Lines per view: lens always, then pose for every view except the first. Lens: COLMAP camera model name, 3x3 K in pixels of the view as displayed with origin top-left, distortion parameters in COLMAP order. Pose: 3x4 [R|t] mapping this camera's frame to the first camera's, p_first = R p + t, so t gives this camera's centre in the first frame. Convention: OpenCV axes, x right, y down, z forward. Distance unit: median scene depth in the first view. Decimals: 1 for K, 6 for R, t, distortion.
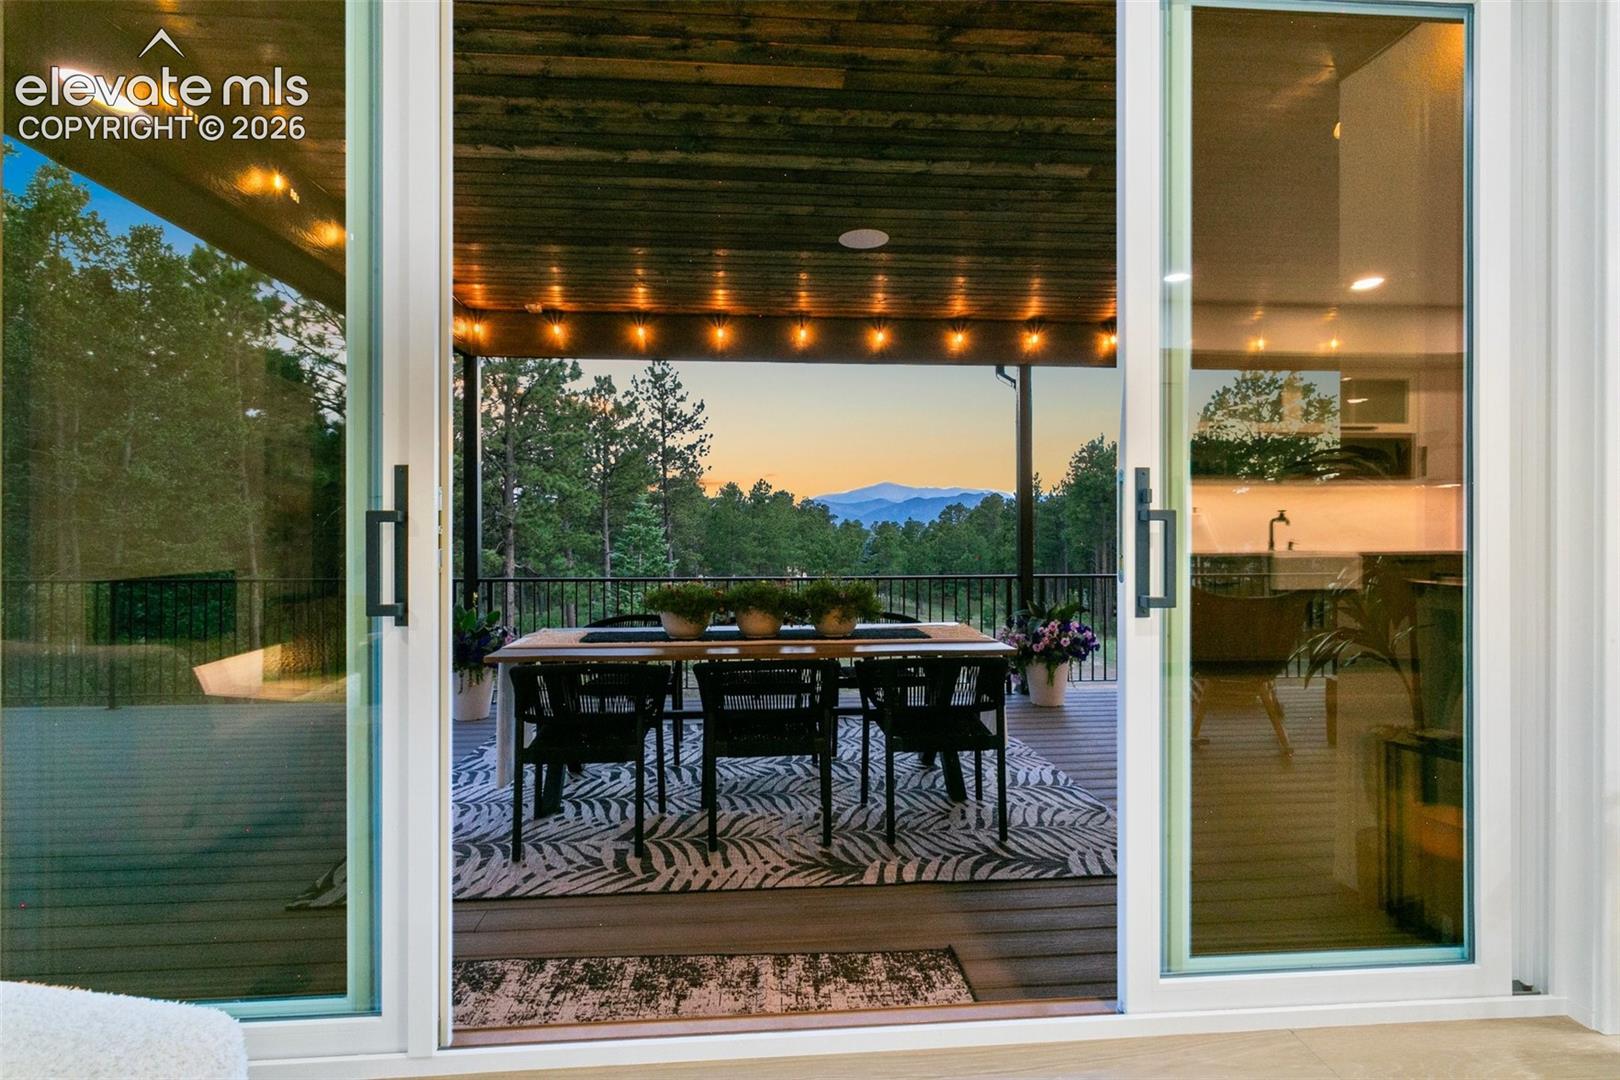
lens RADIAL K [[762.7, 0, 799.8], [0, 762.7, 529.4], [0, 0, 1]] dist [0.019651, -0.000289]
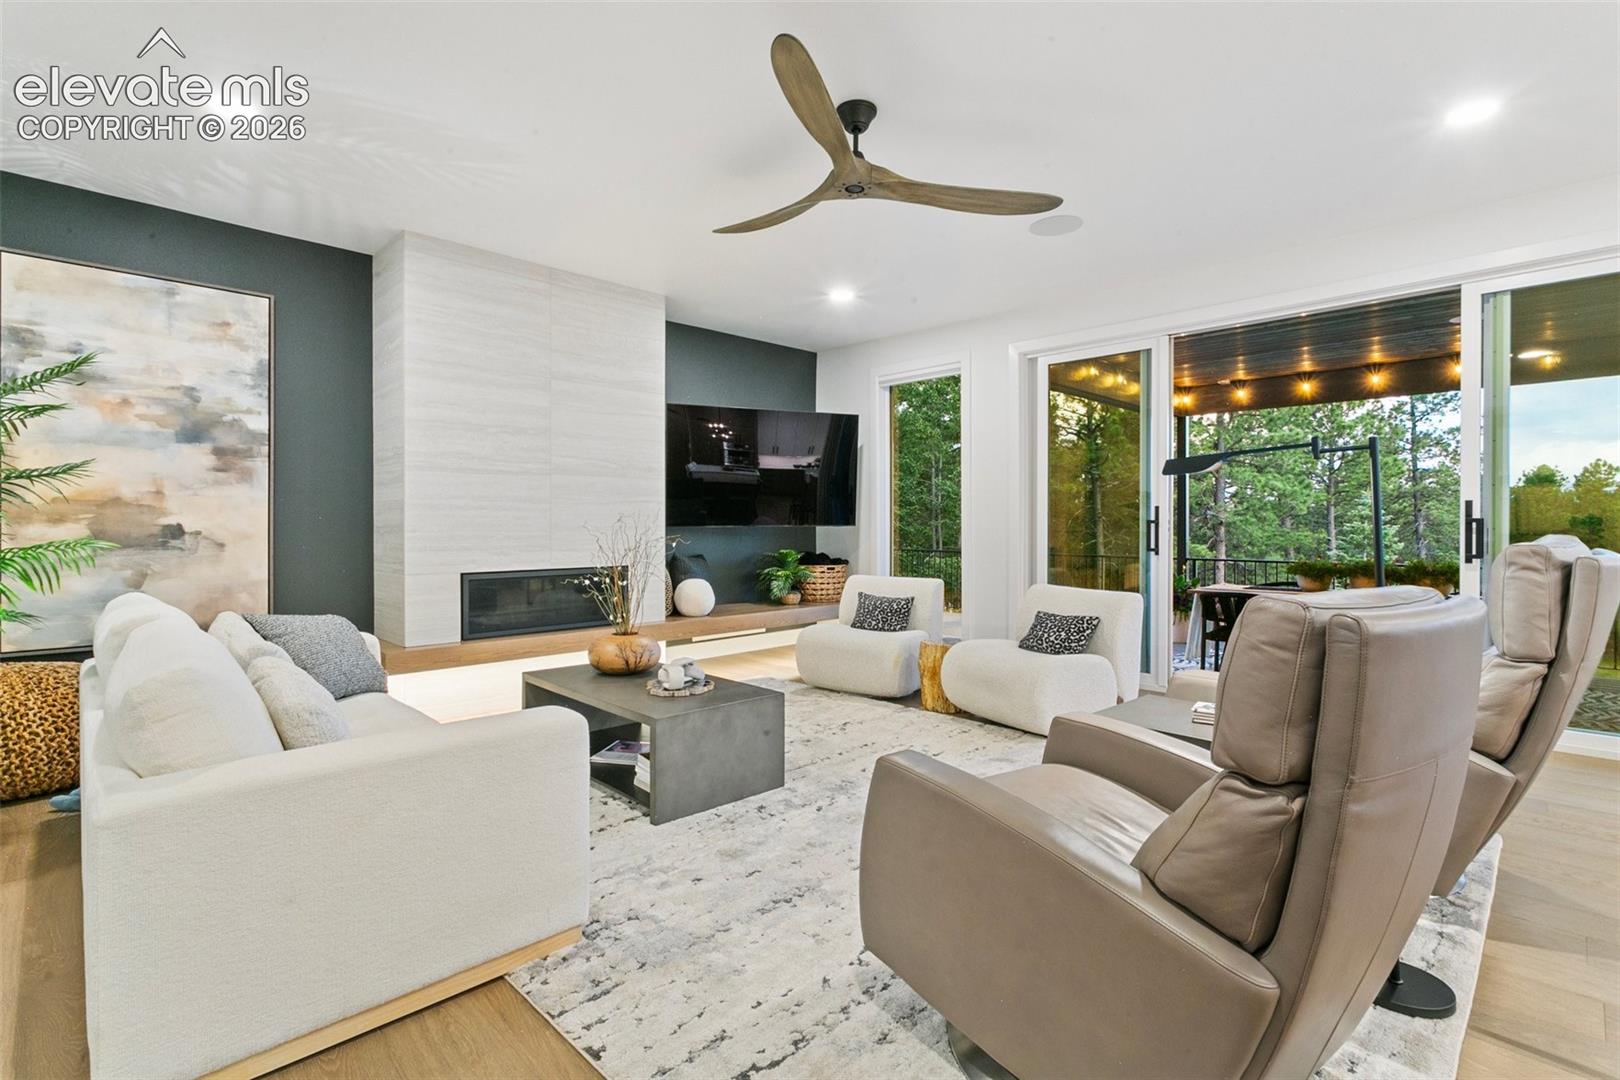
lens RADIAL K [[762.7, 0, 802.6], [0, 762.7, 523.9], [0, 0, 1]] dist [0.019651, -0.000289]
pose [[0.645645, -0.000567, -0.763637, 0.069475], [-0.002753, 0.999991, -0.003070, 0.000509], [0.763632, 0.004085, 0.645638, -0.157407]]
